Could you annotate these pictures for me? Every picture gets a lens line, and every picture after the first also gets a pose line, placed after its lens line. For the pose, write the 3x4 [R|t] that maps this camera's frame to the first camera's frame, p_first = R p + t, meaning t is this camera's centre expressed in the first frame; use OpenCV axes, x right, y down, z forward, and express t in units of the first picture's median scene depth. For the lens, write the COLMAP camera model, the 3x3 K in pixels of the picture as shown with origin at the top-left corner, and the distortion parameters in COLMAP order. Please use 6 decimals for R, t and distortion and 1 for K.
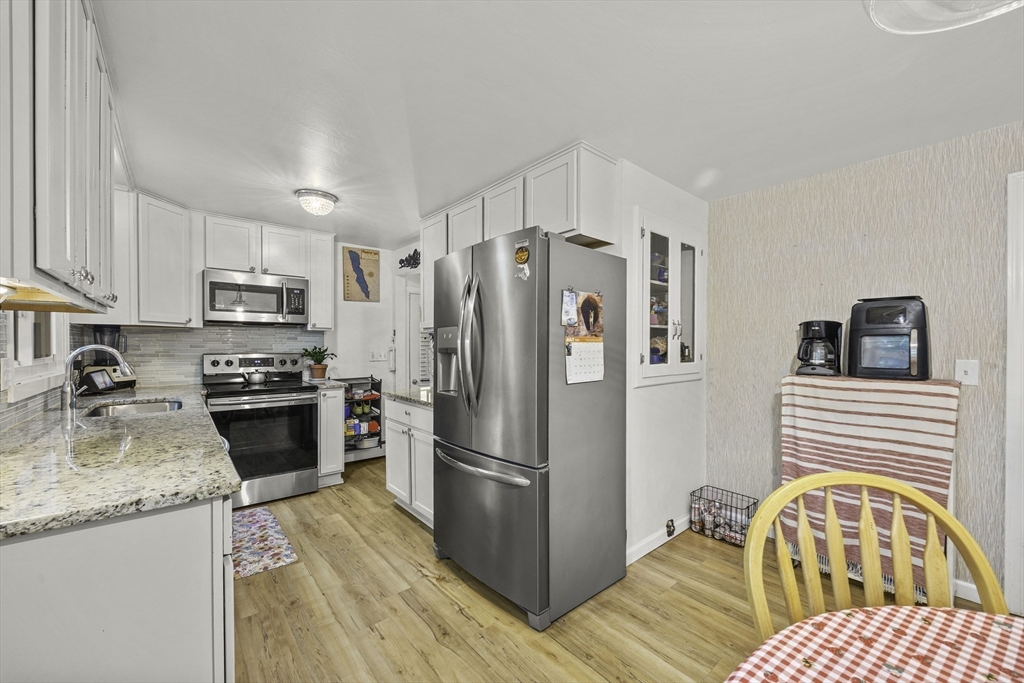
lens RADIAL K [[398.8, 0, 514.0], [0, 398.8, 350.3], [0, 0, 1]] dist [-0.002016, -0.000250]
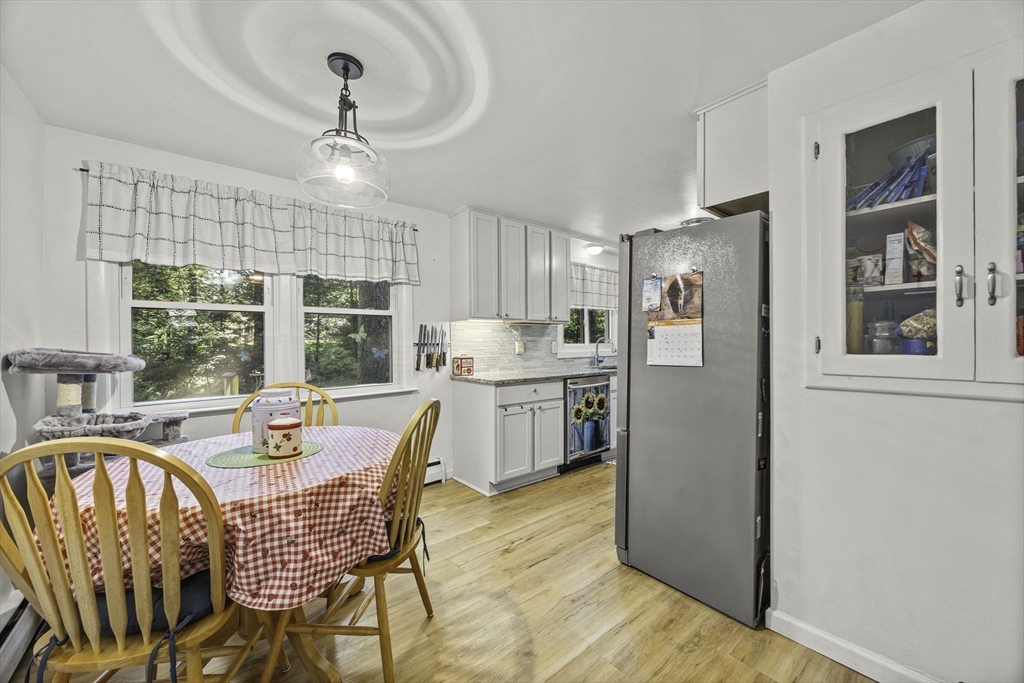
lens RADIAL K [[398.8, 0, 516.2], [0, 398.8, 343.1], [0, 0, 1]] dist [-0.002016, -0.000250]
pose [[-0.039079, -0.002845, -0.999232, 0.732523], [-0.006367, 0.999976, -0.002598, 0.018043], [0.999216, 0.006260, -0.039096, 0.401177]]
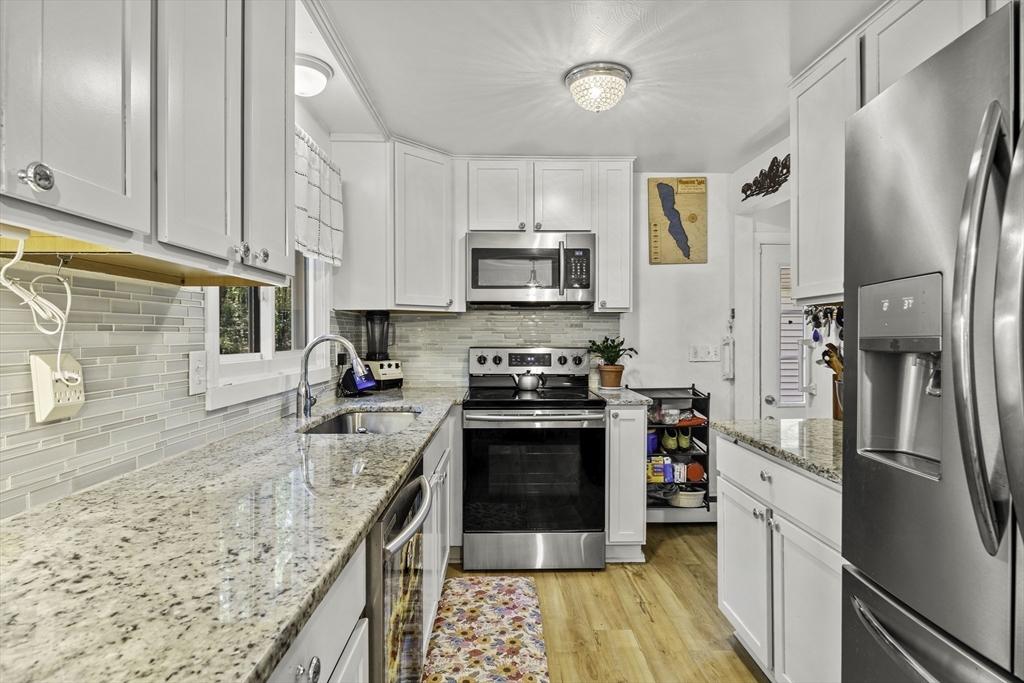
lens RADIAL K [[520.8, 0, 505.5], [0, 520.8, 341.4], [0, 0, 1]] dist [-0.006281, -0.000444]
pose [[0.768397, 0.002759, -0.639967, -0.098992], [-0.005629, 0.999981, -0.002448, 0.000366], [0.639949, 0.005483, 0.768398, 0.294034]]
